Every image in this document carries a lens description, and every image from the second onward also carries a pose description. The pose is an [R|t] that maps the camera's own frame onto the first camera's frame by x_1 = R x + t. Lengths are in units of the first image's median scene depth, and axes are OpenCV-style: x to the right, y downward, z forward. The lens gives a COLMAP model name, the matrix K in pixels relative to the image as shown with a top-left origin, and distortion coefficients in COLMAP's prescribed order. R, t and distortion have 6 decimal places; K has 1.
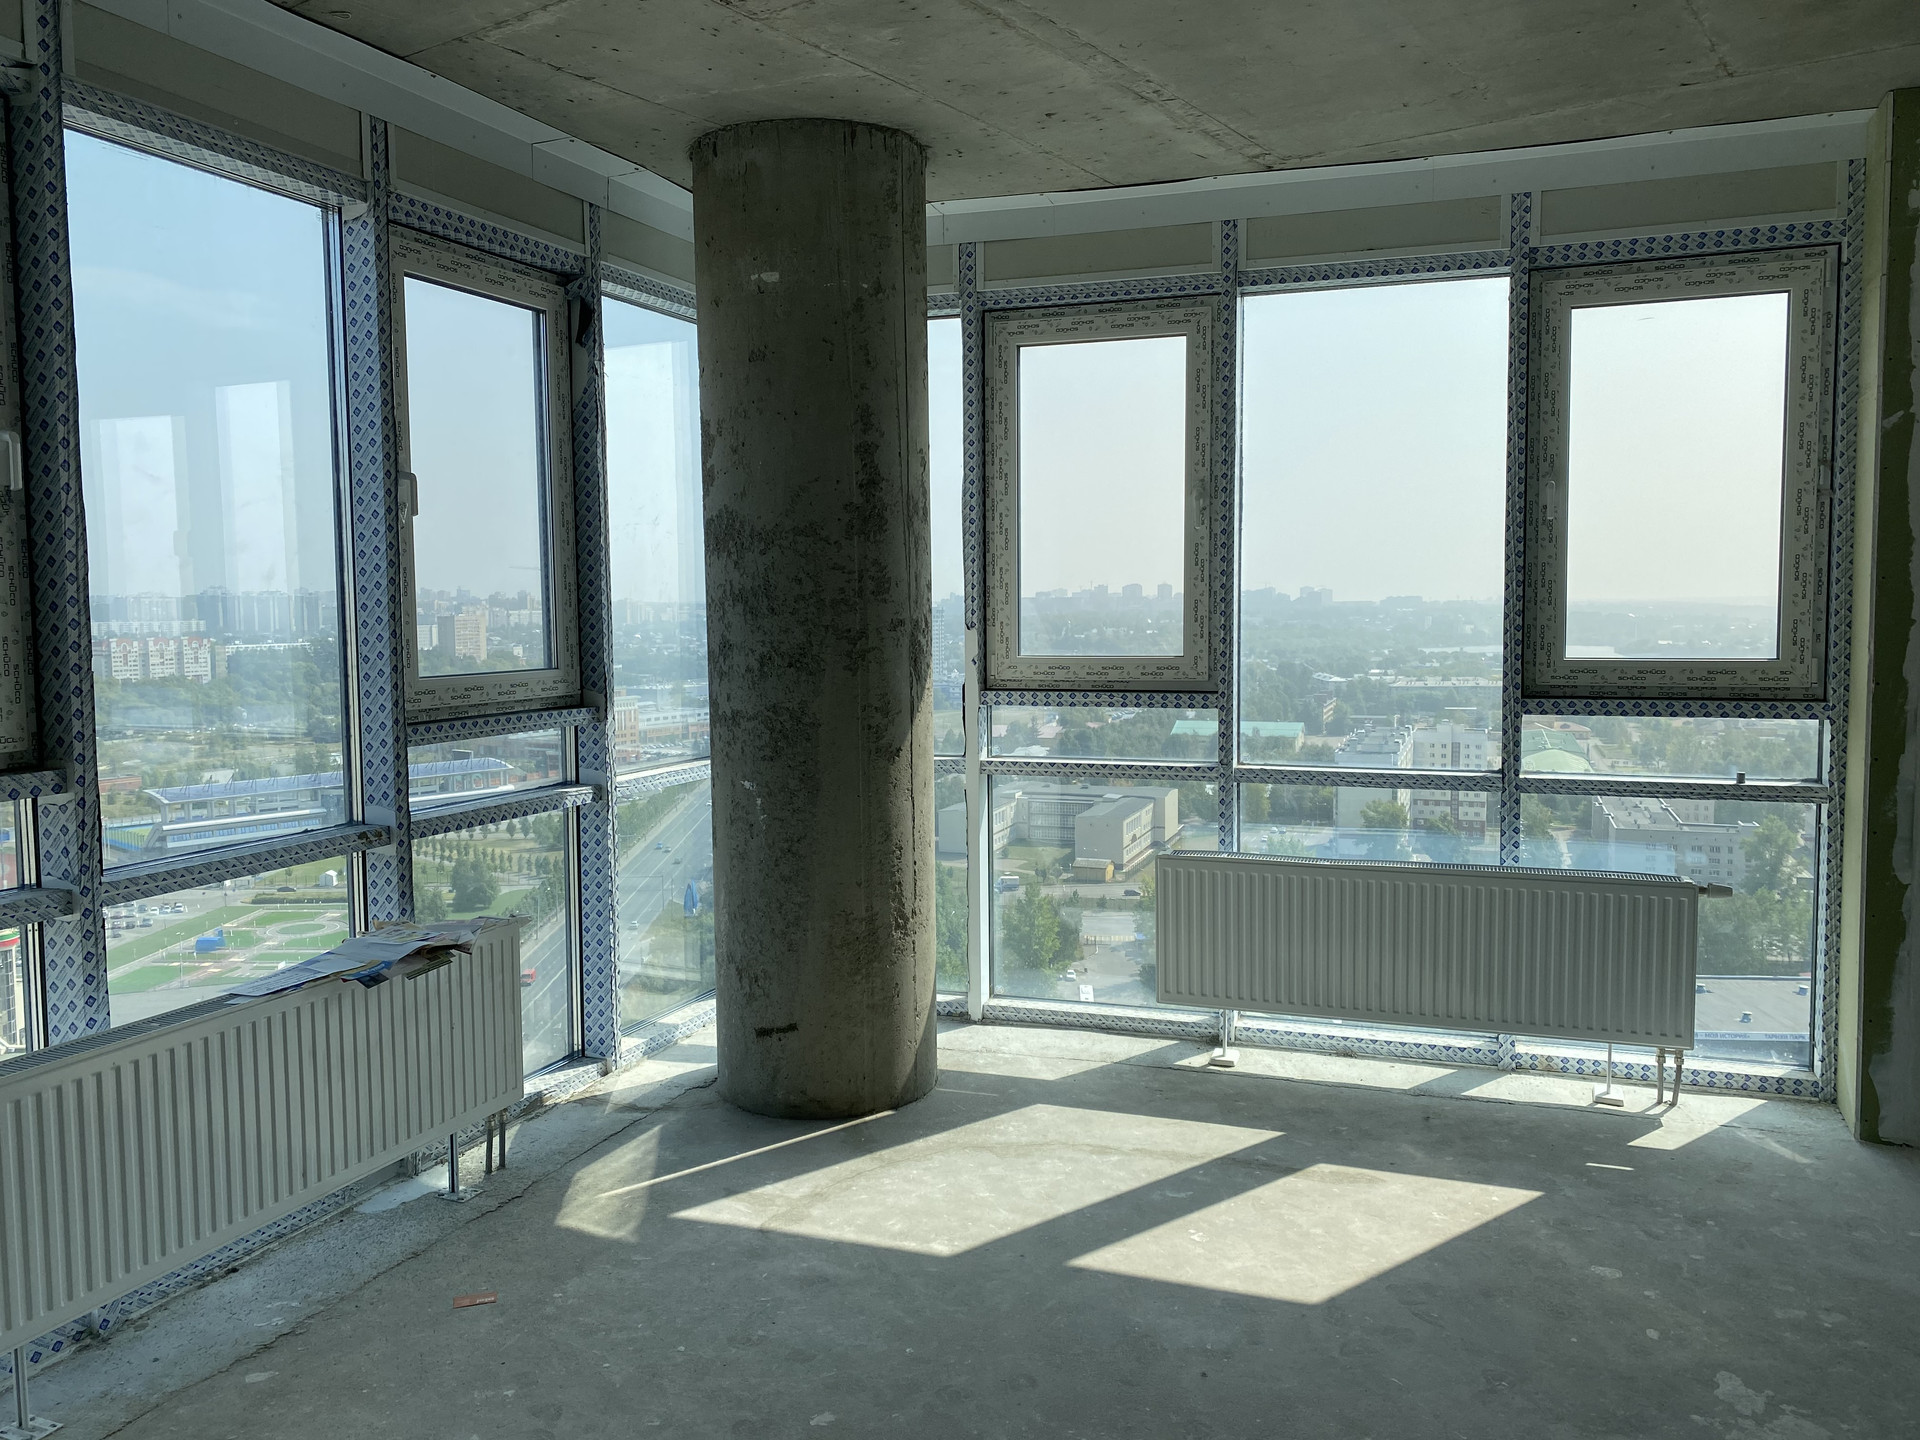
lens RADIAL K [[1456.7, 0, 937.5], [0, 1456.7, 702.8], [0, 0, 1]] dist [0.014133, -0.005071]
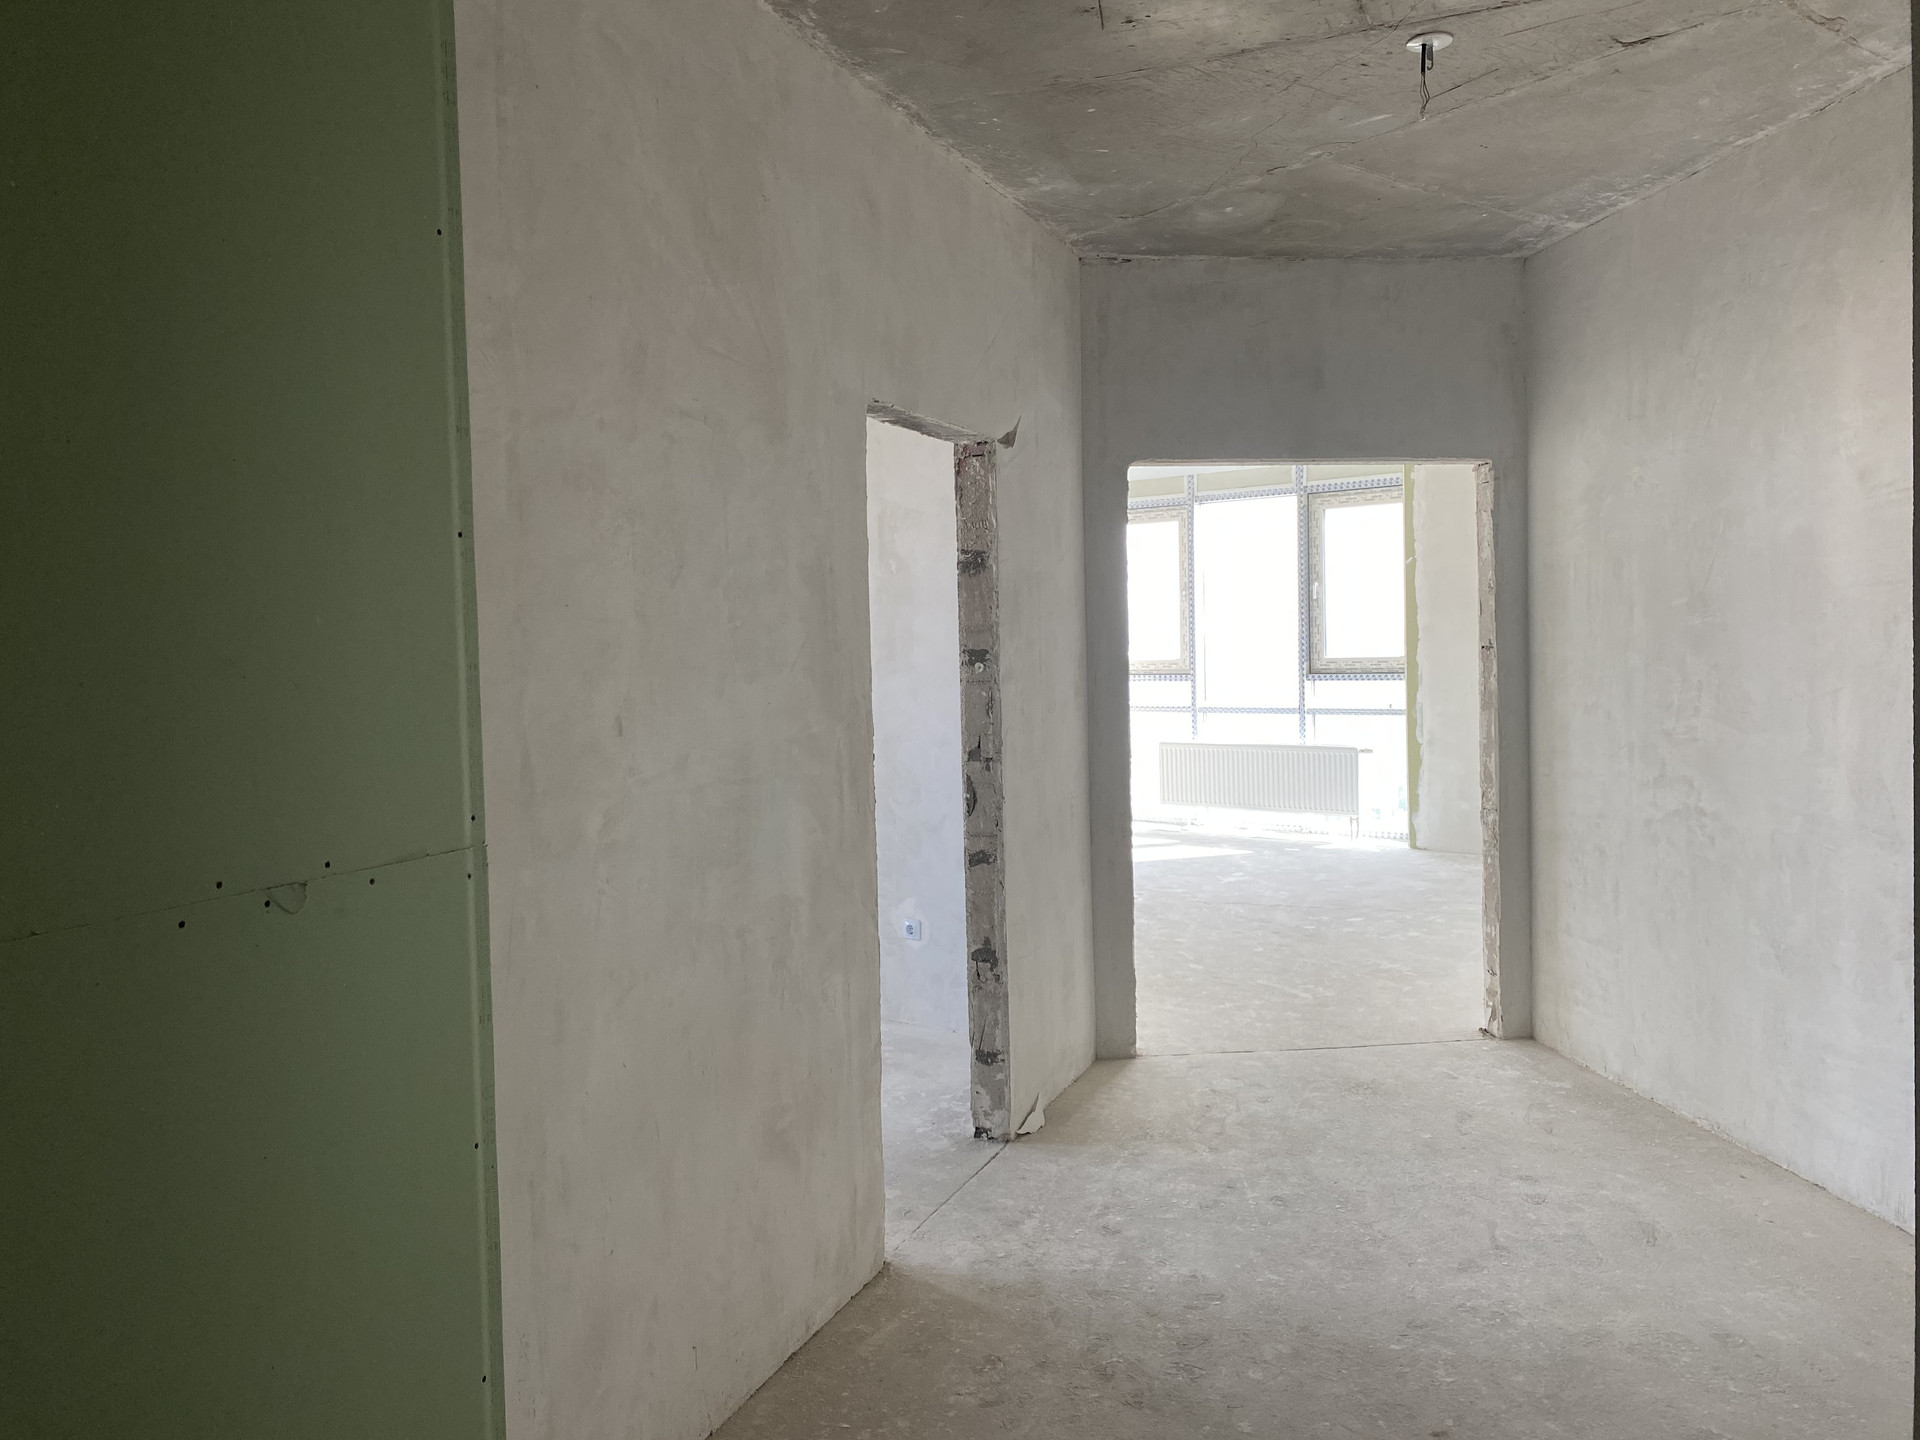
lens RADIAL K [[1482.5, 0, 948.6], [0, 1482.5, 700.2], [0, 0, 1]] dist [0.056374, -0.075057]
pose [[0.950576, 0.000198, -0.310493, 0.188175], [-0.008973, 0.999600, -0.026834, 0.034363], [0.310364, 0.028294, 0.950197, -0.461899]]
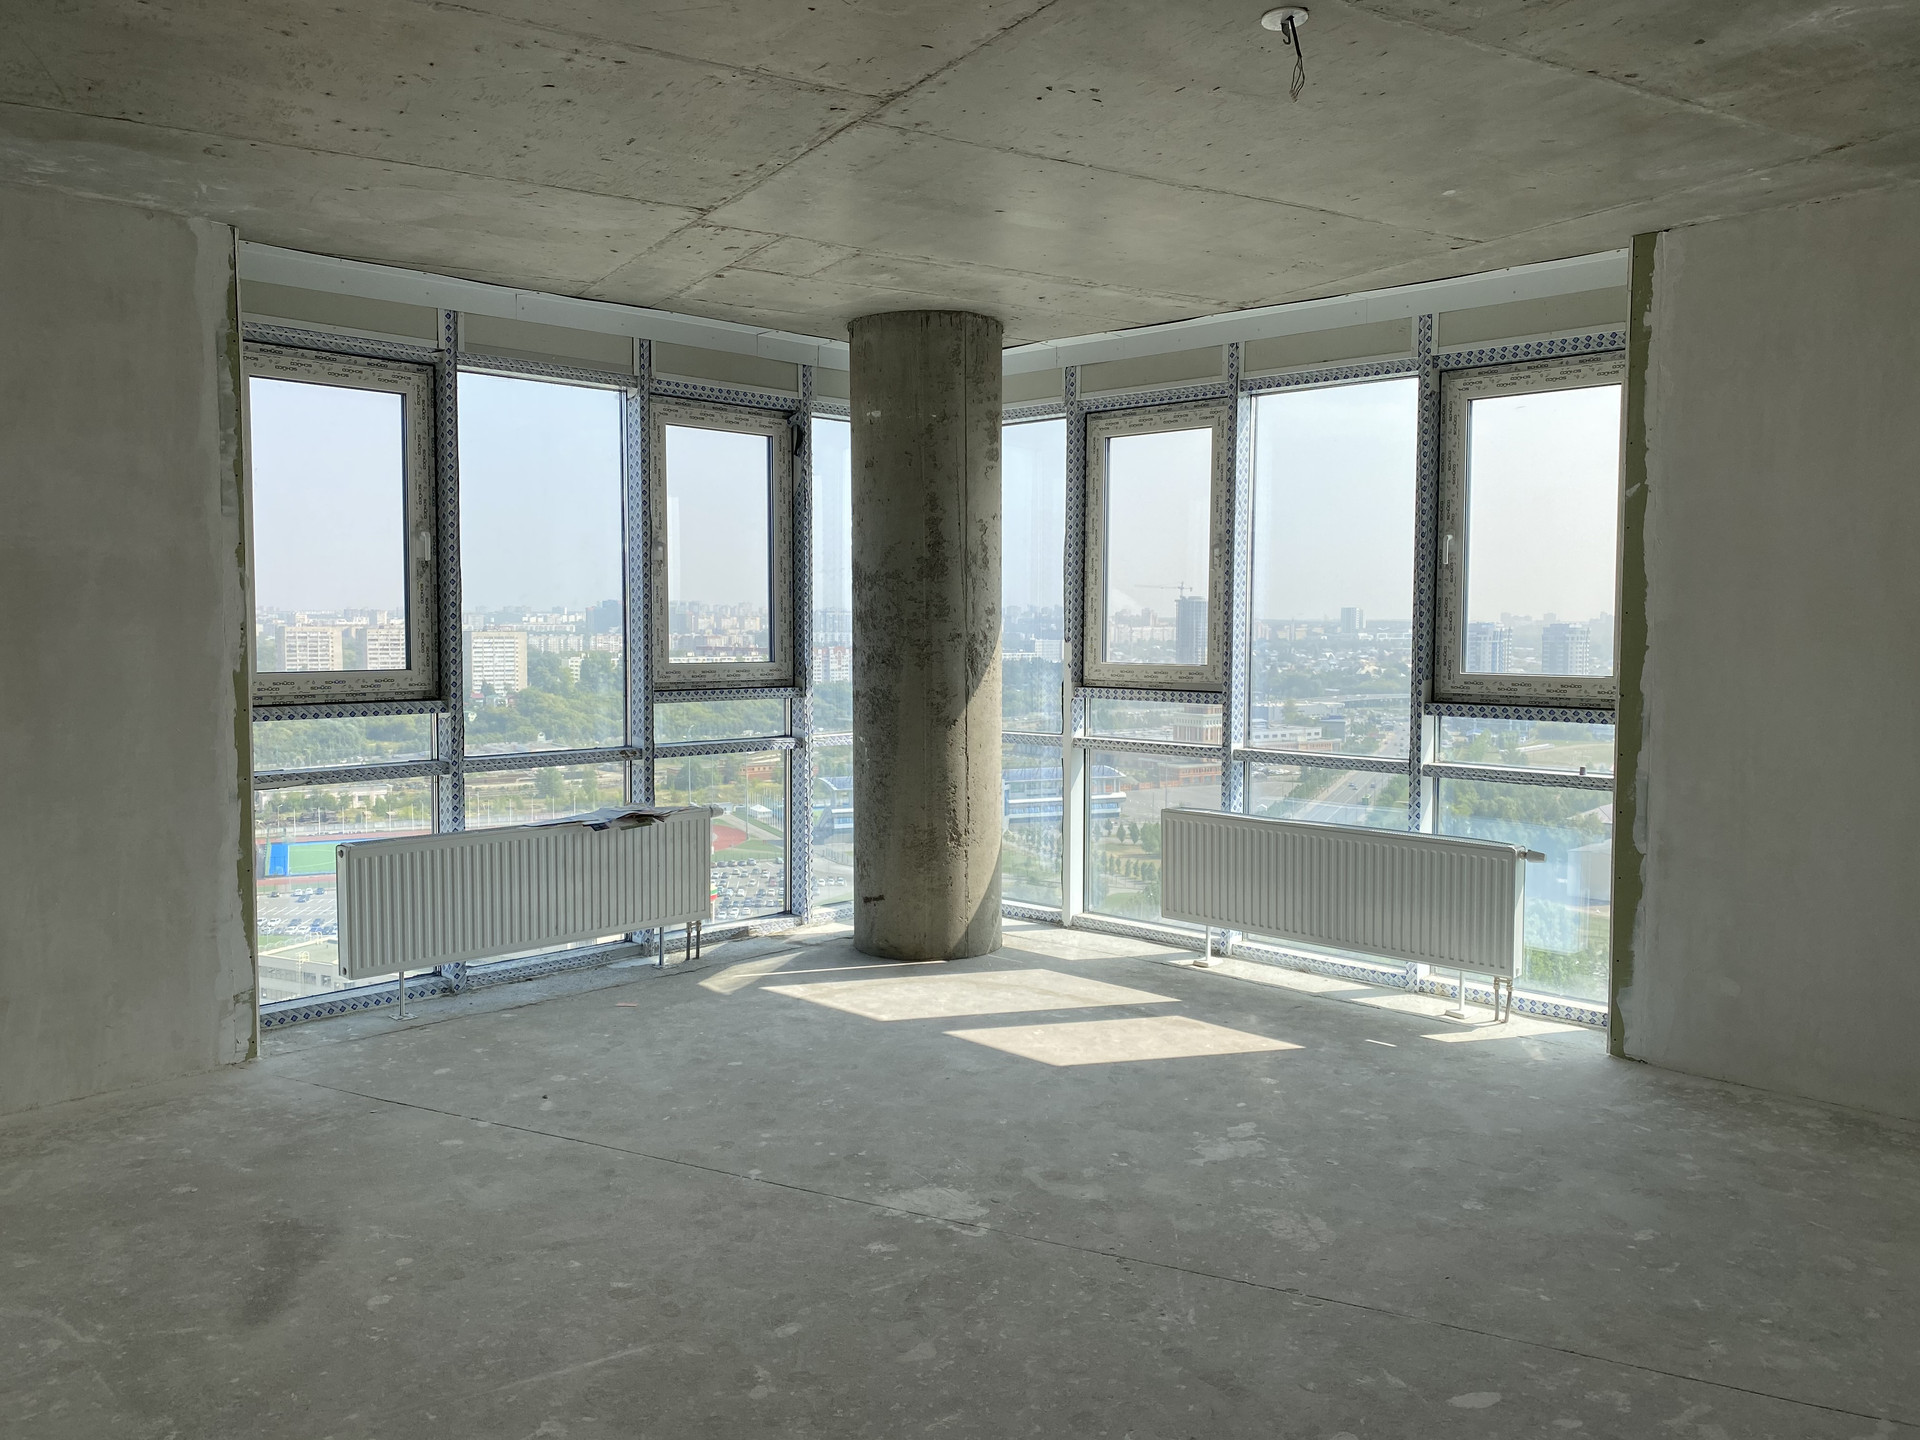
lens RADIAL K [[1473.7, 0, 972.0], [0, 1473.7, 706.9], [0, 0, 1]] dist [0.101995, -0.255212]
pose [[0.916053, 0.035984, -0.399440, 0.175773], [-0.039986, 0.999199, -0.001688, 0.005979], [0.399059, 0.017518, 0.916758, -0.114922]]
